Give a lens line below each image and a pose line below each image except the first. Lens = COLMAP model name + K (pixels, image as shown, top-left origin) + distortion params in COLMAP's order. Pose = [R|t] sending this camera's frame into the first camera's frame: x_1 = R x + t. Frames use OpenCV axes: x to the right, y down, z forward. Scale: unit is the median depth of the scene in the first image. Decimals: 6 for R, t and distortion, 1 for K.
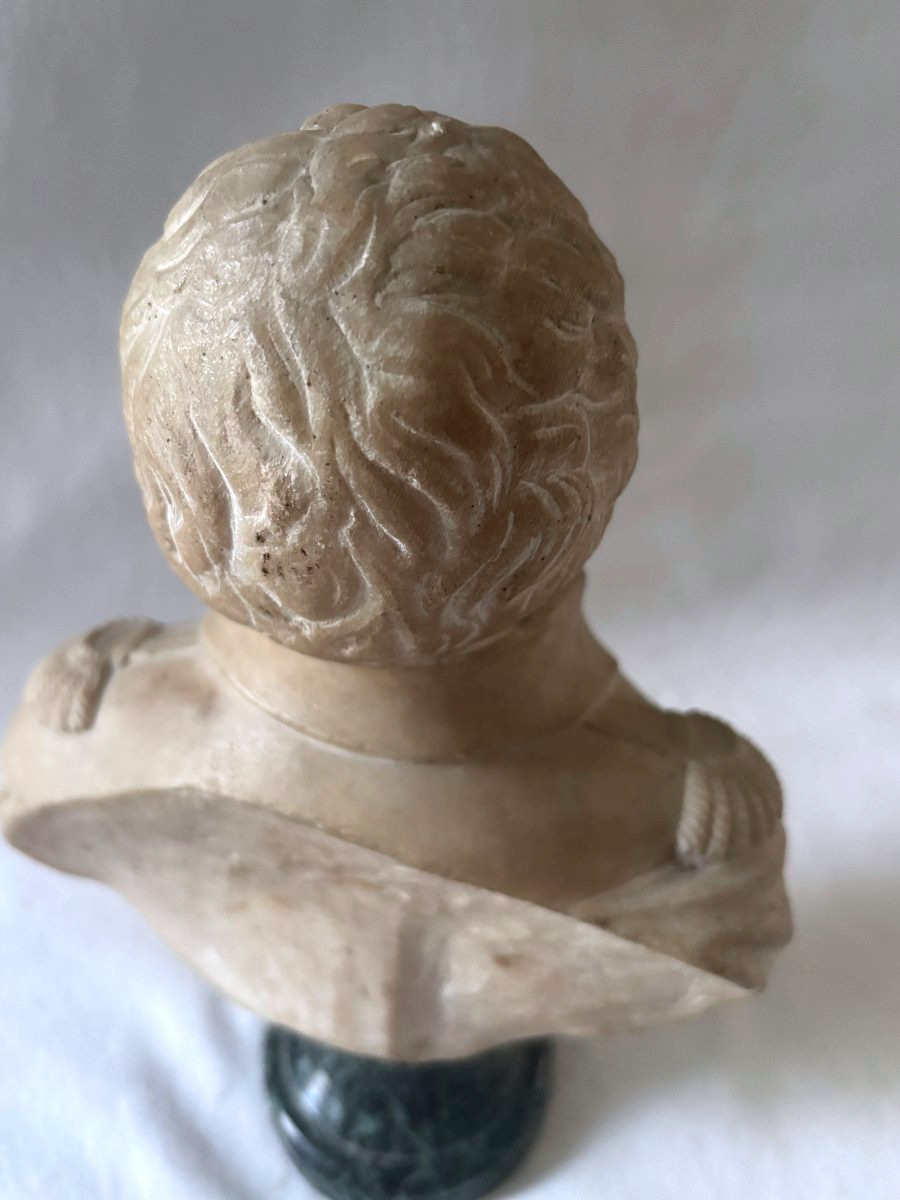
lens RADIAL K [[1042.4, 0, 452.7], [0, 1042.4, 600.1], [0, 0, 1]] dist [-0.049636, -0.036041]
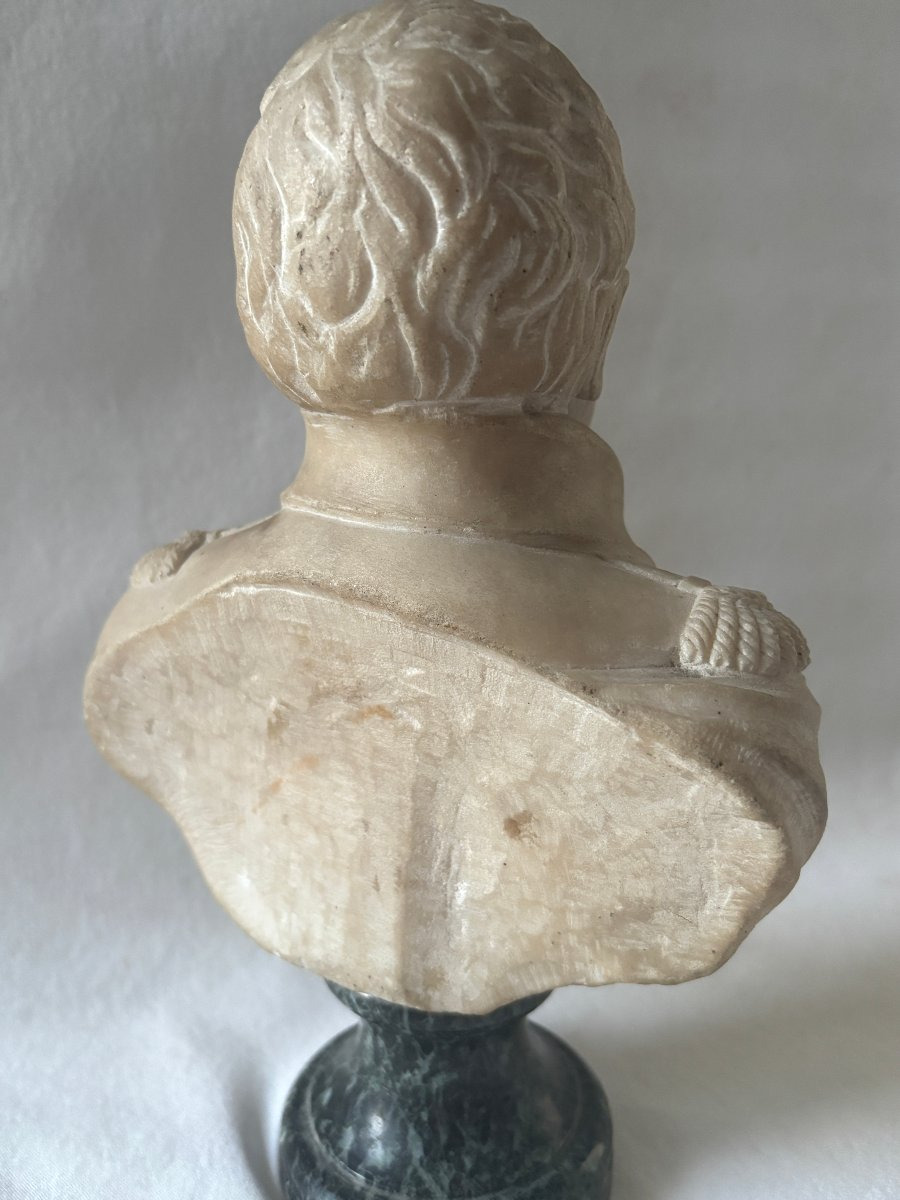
lens RADIAL K [[1042.4, 0, 453.6], [0, 1042.4, 601.0], [0, 0, 1]] dist [-0.049636, -0.036041]
pose [[0.974612, 0.044374, -0.219459, 0.310651], [-0.128266, 0.914039, -0.384812, 0.841776], [0.183519, 0.403192, 0.896525, 0.066220]]
